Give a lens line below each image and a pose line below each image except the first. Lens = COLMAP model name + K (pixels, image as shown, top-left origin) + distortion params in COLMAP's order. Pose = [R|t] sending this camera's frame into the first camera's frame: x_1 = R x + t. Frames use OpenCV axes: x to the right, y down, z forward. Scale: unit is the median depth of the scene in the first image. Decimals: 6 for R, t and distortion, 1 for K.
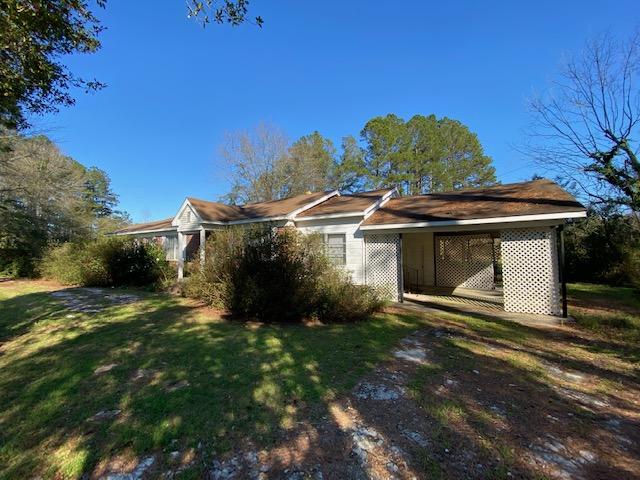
lens RADIAL K [[256.3, 0, 316.7], [0, 256.3, 239.2], [0, 0, 1]] dist [0.056343, -0.040169]
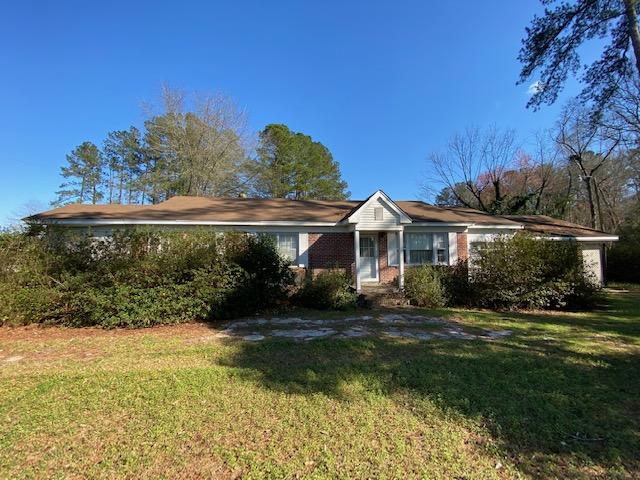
lens RADIAL K [[256.3, 0, 316.7], [0, 256.3, 239.2], [0, 0, 1]] dist [0.056343, -0.040169]
pose [[0.759714, 0.038653, 0.649107, -1.749997], [-0.031956, 0.999245, -0.022101, 0.028017], [-0.649471, -0.003953, 0.760376, 0.740700]]
